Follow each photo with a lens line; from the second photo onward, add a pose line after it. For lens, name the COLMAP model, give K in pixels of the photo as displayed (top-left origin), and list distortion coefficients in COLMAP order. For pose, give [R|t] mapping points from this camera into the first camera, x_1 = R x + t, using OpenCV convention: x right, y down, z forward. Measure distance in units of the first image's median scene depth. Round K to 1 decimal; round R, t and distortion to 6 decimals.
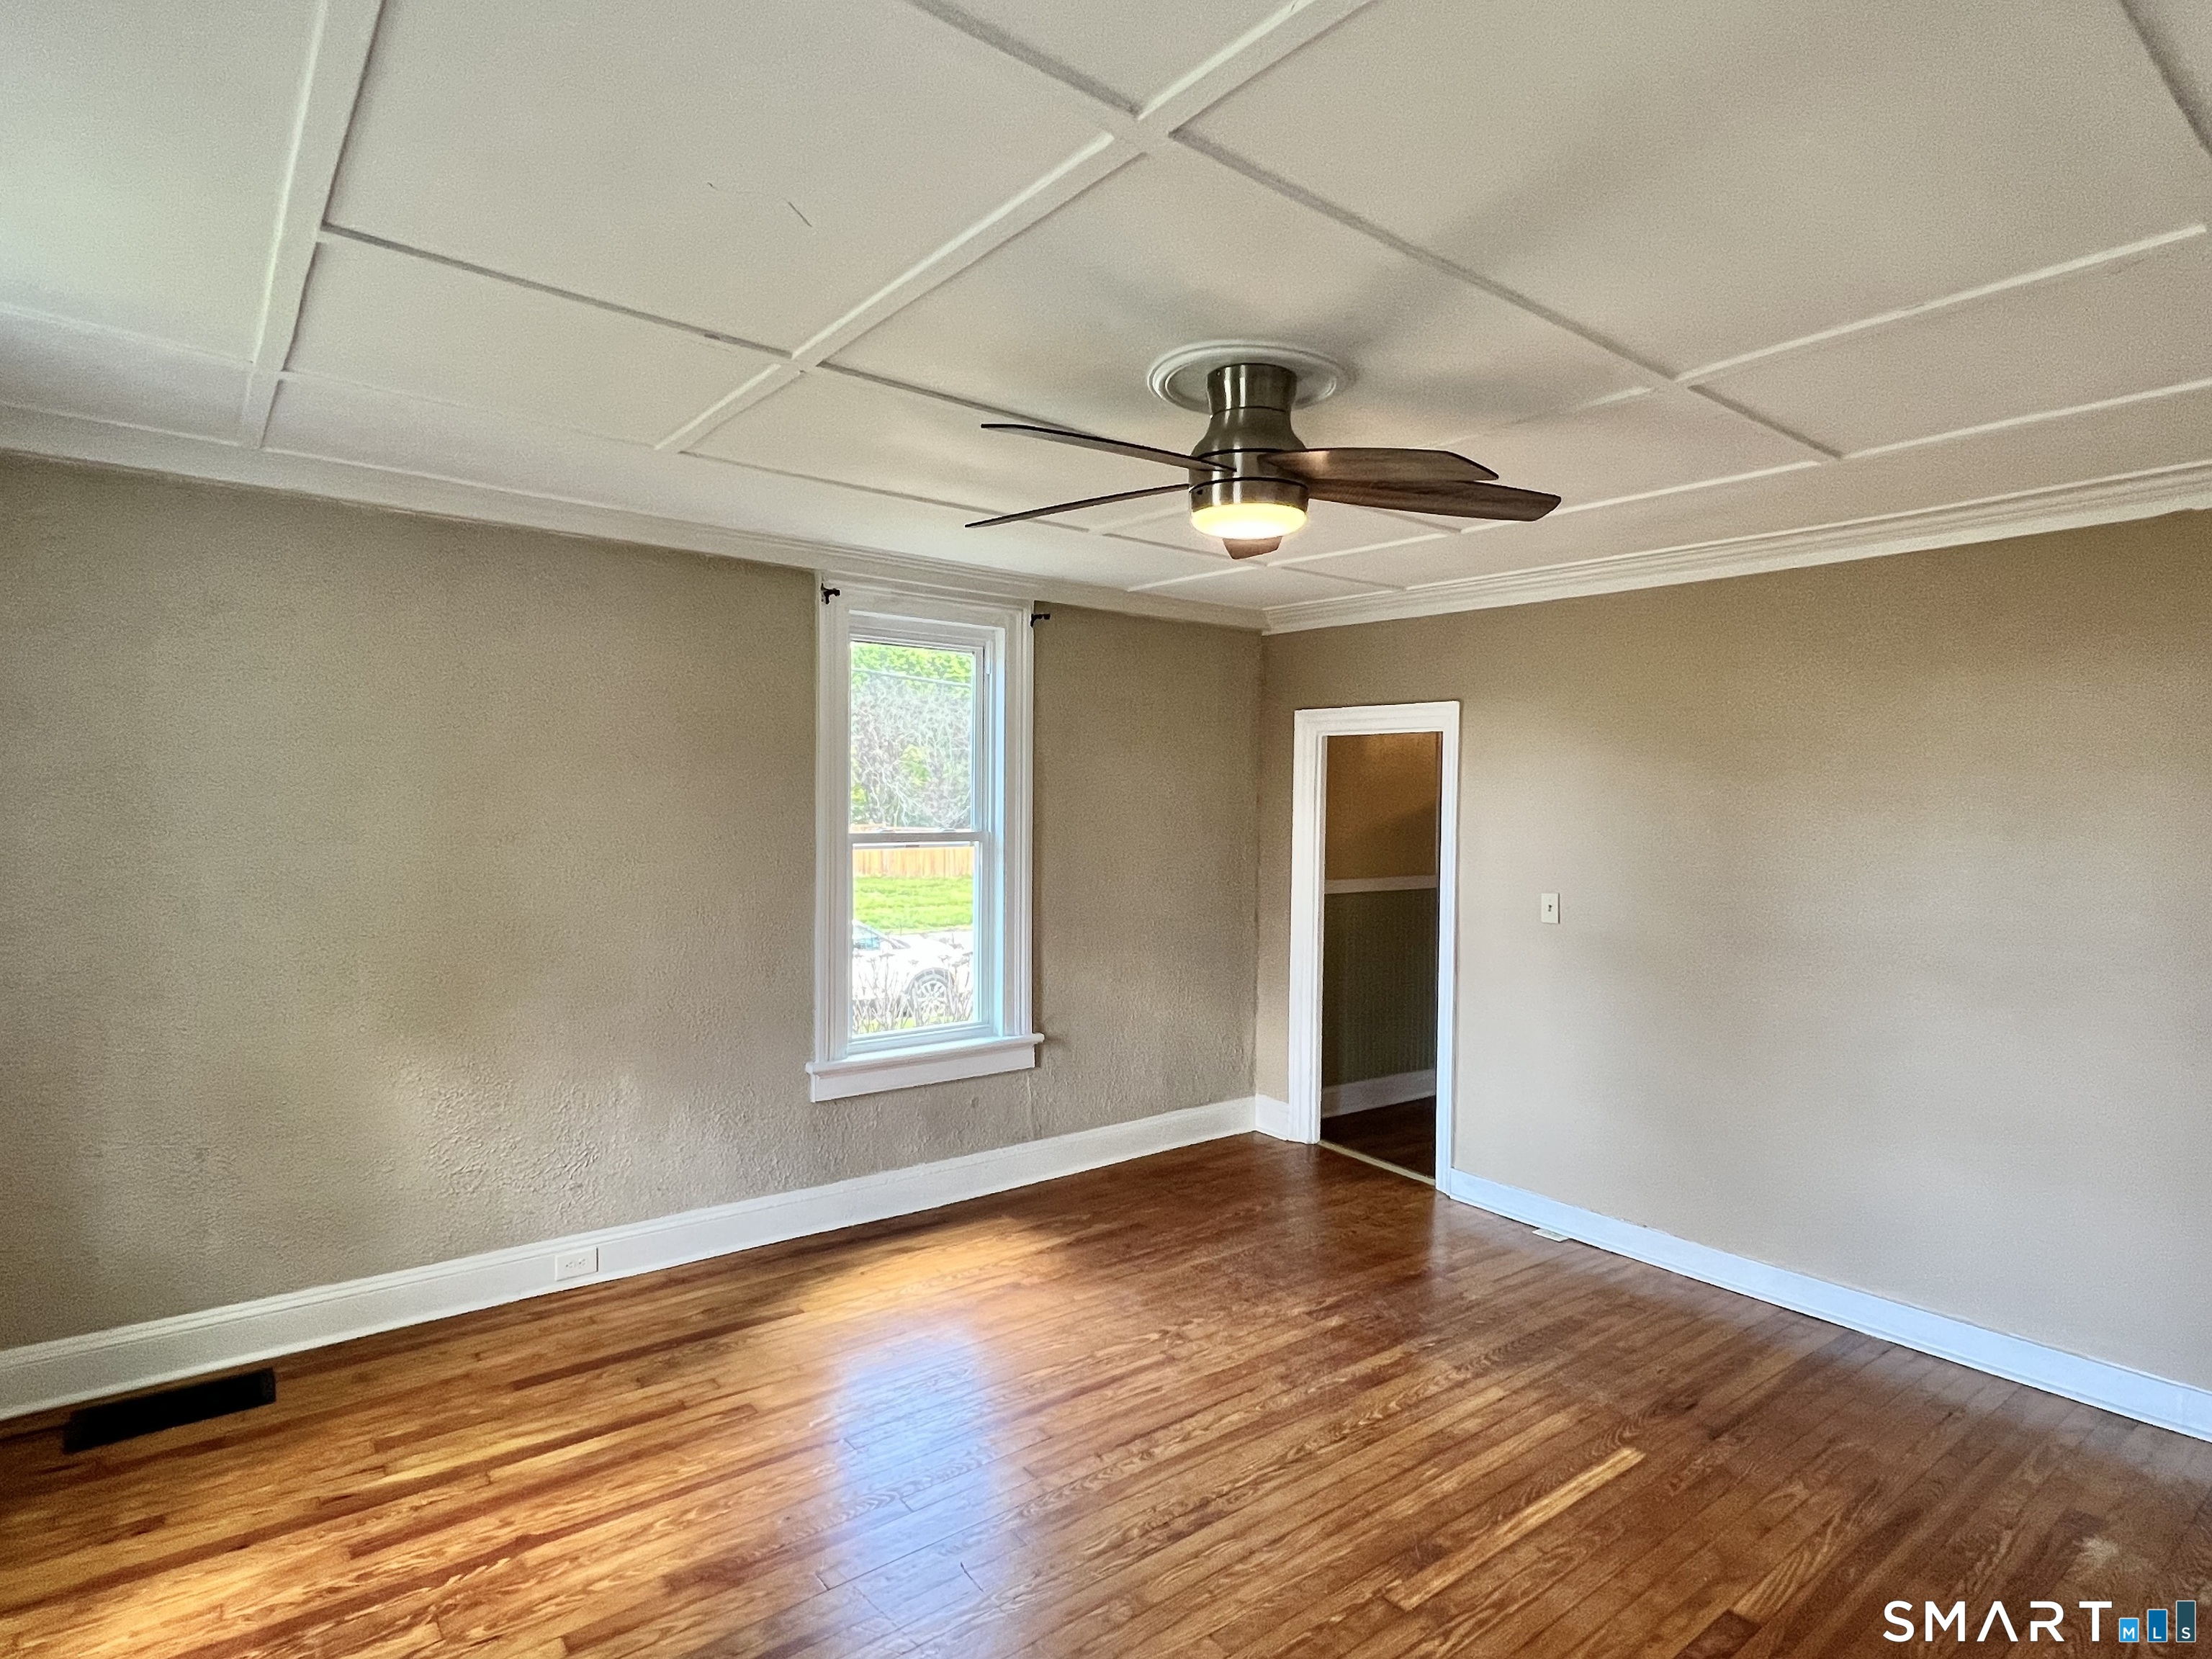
lens RADIAL K [[1174.0, 0, 1099.3], [0, 1174.0, 830.1], [0, 0, 1]] dist [-0.000954, 0.000722]
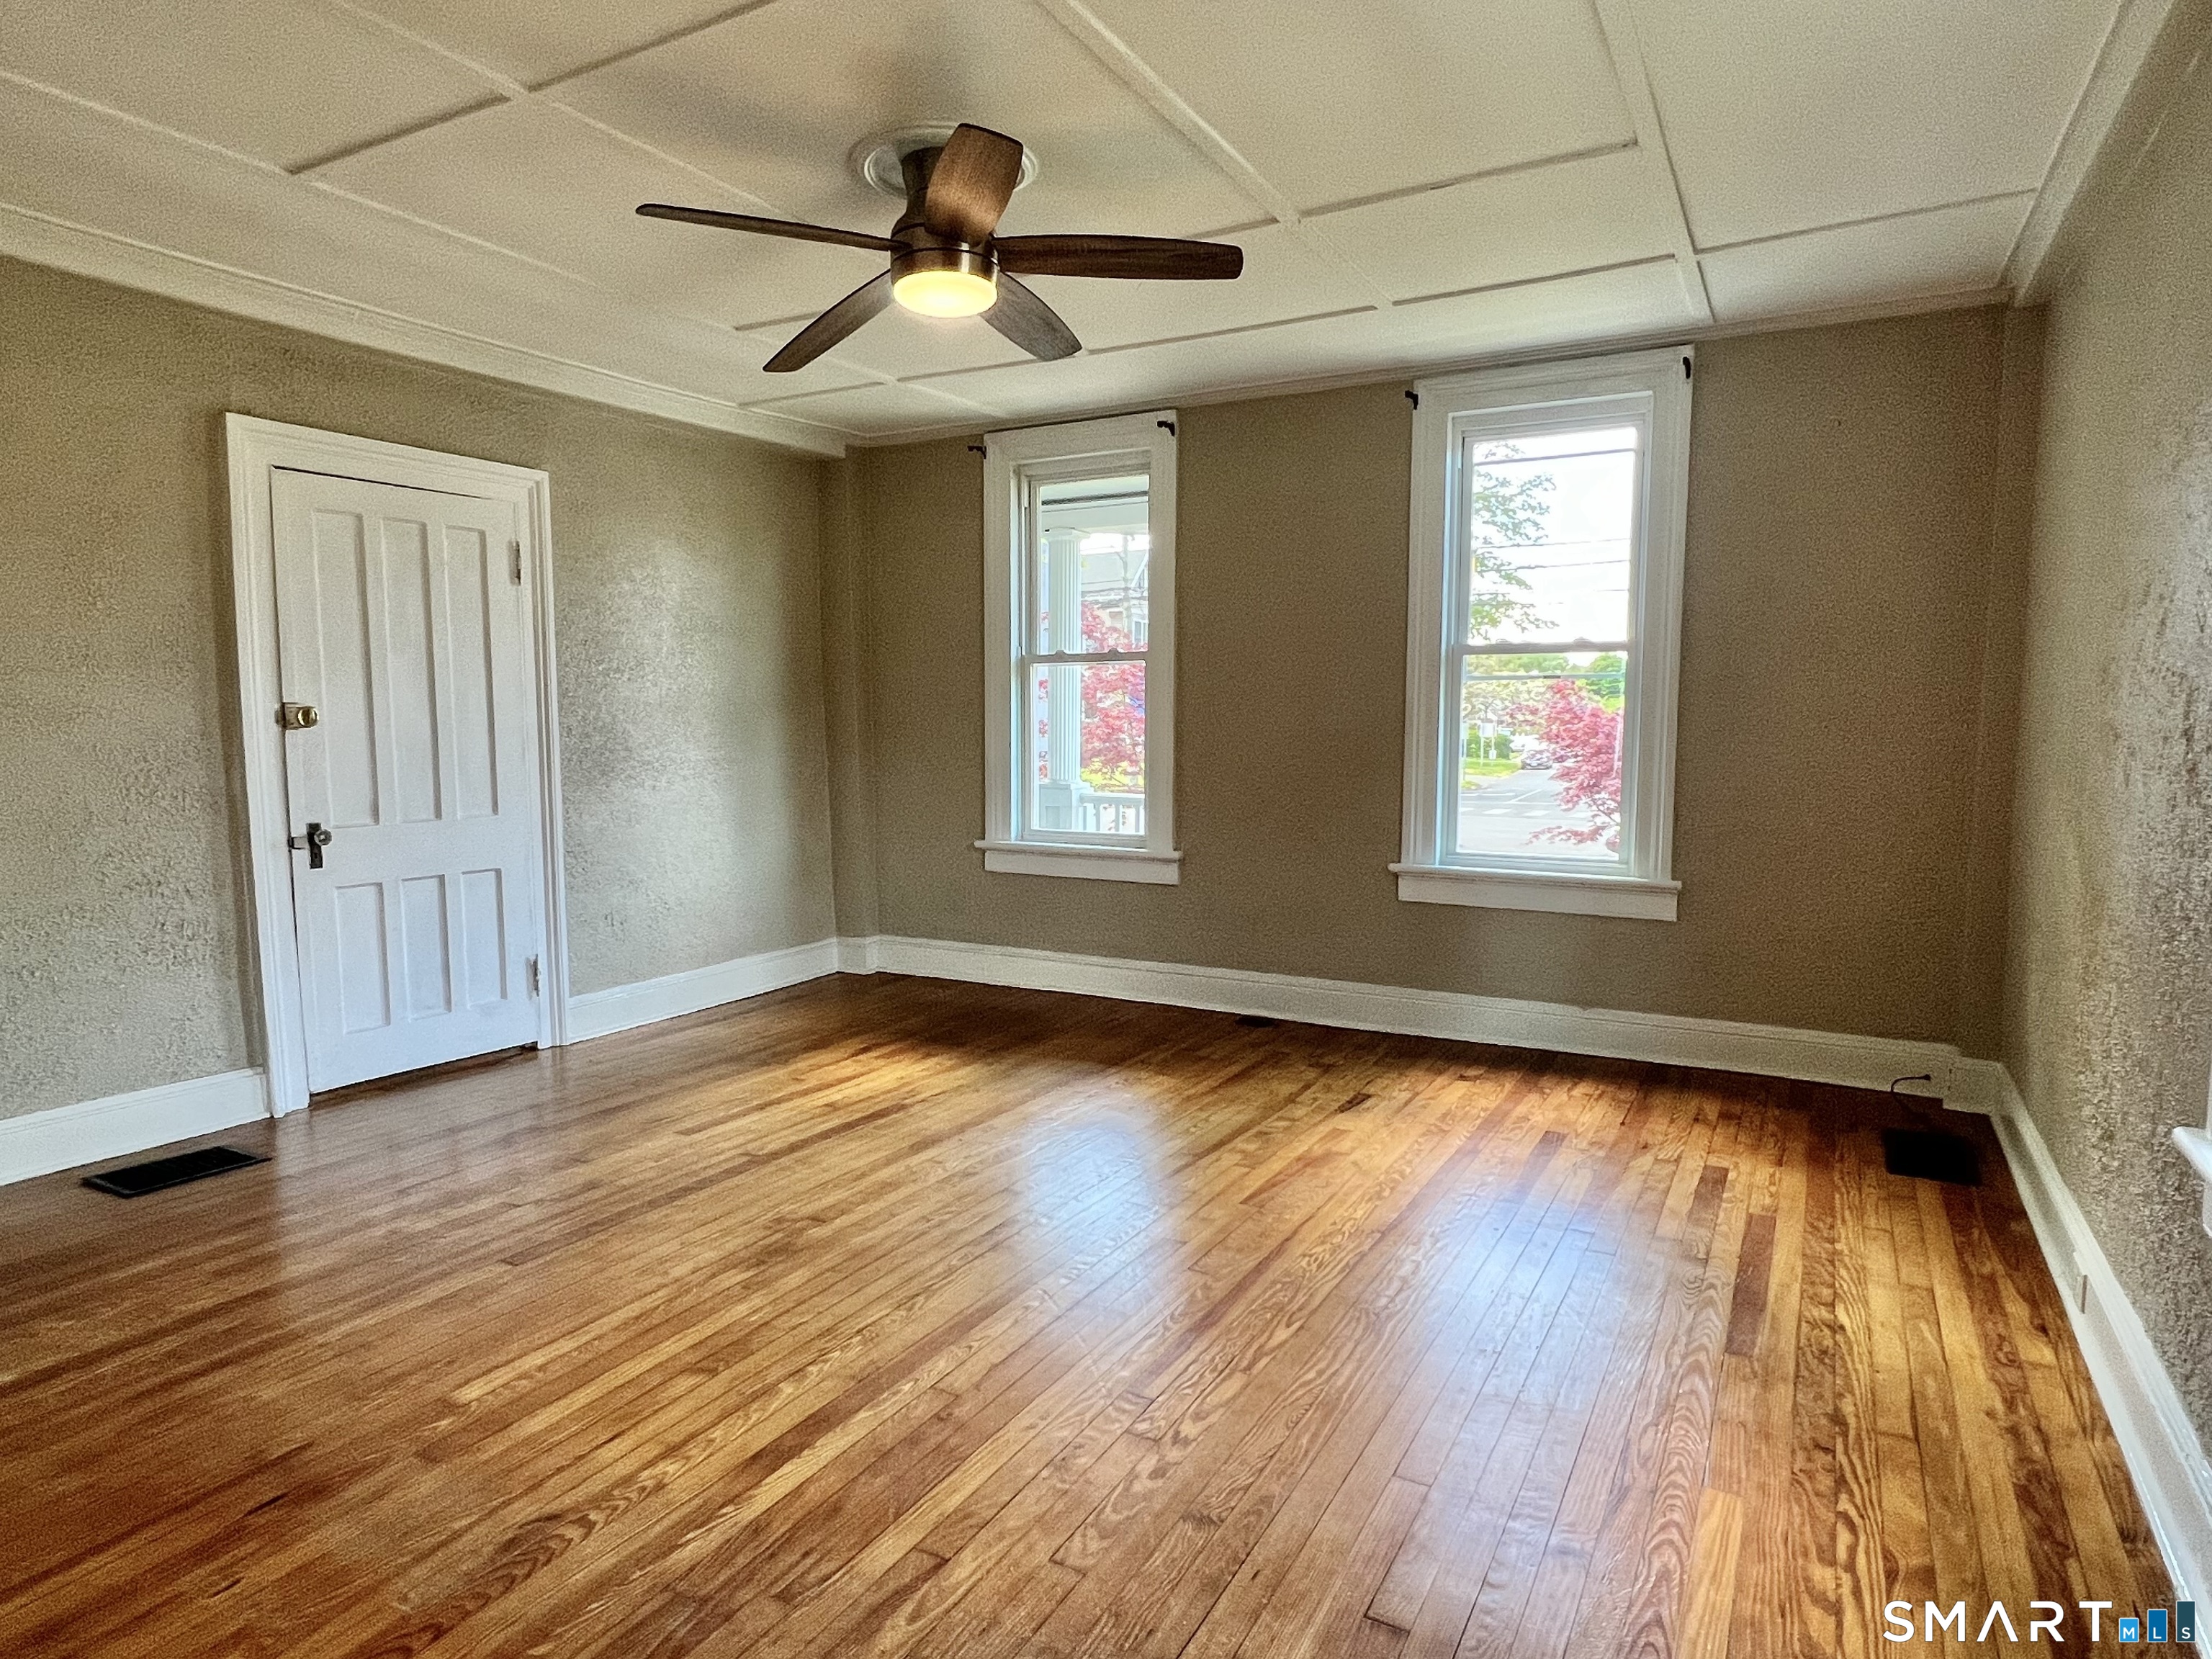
lens RADIAL K [[1296.4, 0, 1106.0], [0, 1296.4, 829.5], [0, 0, 1]] dist [0.046202, -0.000177]
pose [[-0.920218, 0.019667, -0.390911, 0.362234], [-0.019538, 0.995184, 0.096061, 0.084027], [0.390917, 0.096035, -0.915402, 1.693444]]
